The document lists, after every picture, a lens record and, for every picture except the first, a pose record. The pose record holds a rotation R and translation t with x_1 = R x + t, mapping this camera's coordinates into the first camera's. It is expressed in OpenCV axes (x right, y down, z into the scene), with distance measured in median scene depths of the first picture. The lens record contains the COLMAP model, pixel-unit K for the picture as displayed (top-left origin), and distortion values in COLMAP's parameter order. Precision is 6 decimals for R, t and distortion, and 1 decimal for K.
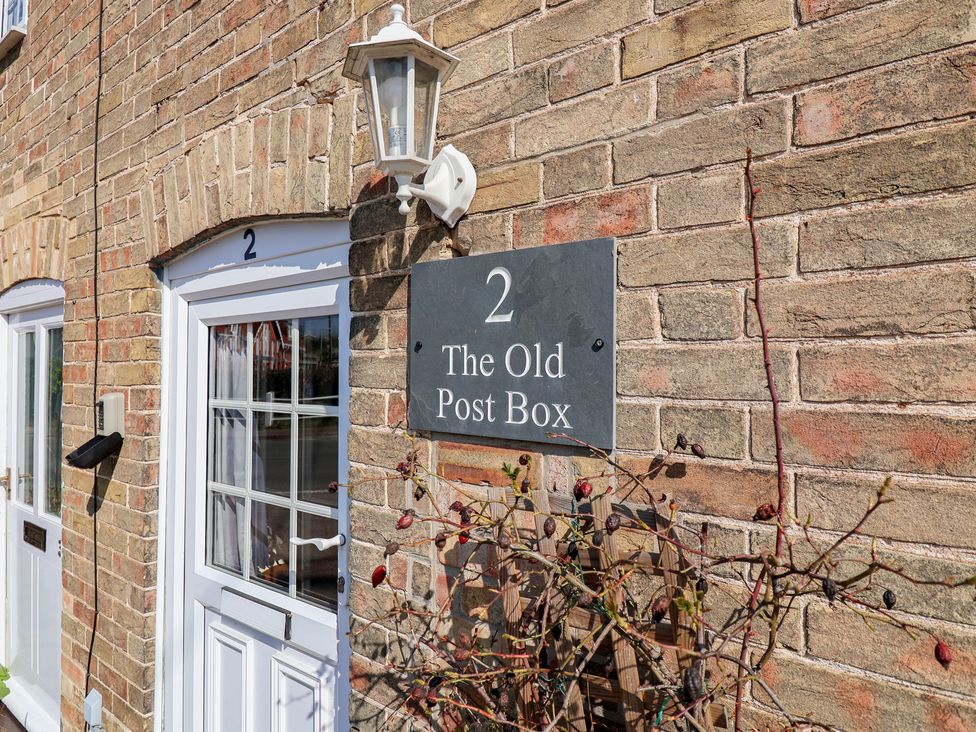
lens RADIAL K [[587.2, 0, 489.1], [0, 587.2, 362.1], [0, 0, 1]] dist [0.002214, 0.000557]
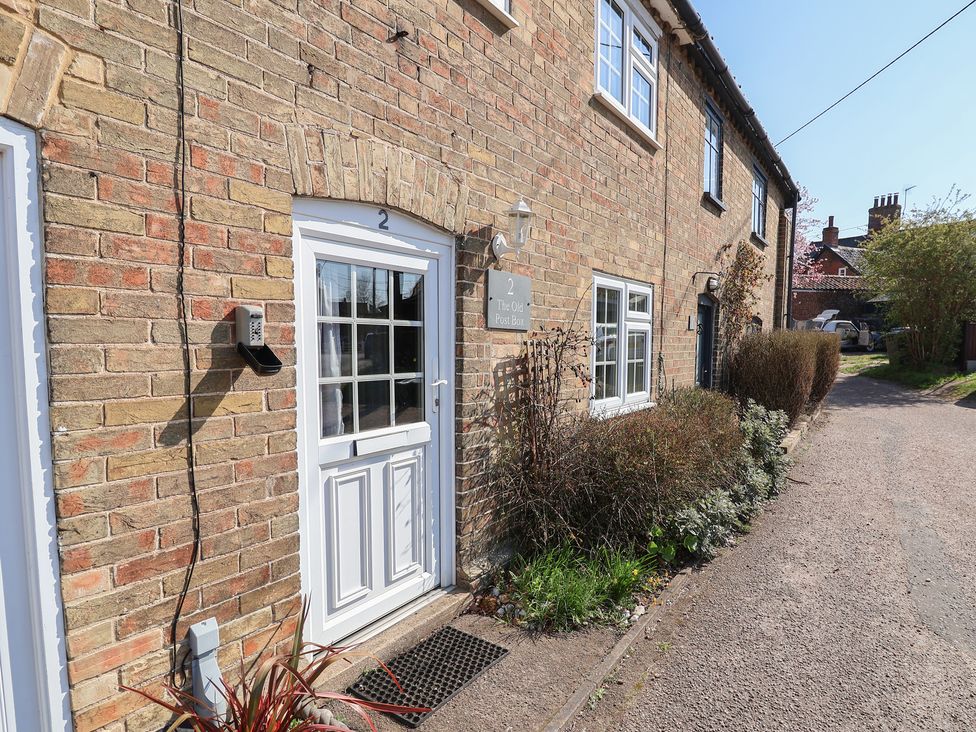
lens RADIAL K [[532.2, 0, 488.4], [0, 532.2, 373.3], [0, 0, 1]] dist [-0.001929, -0.000203]
pose [[-0.009603, -0.064472, 0.997873, -2.033746], [-0.029598, 0.997500, 0.064163, 0.126771], [-0.999516, -0.028919, -0.011487, 0.765787]]
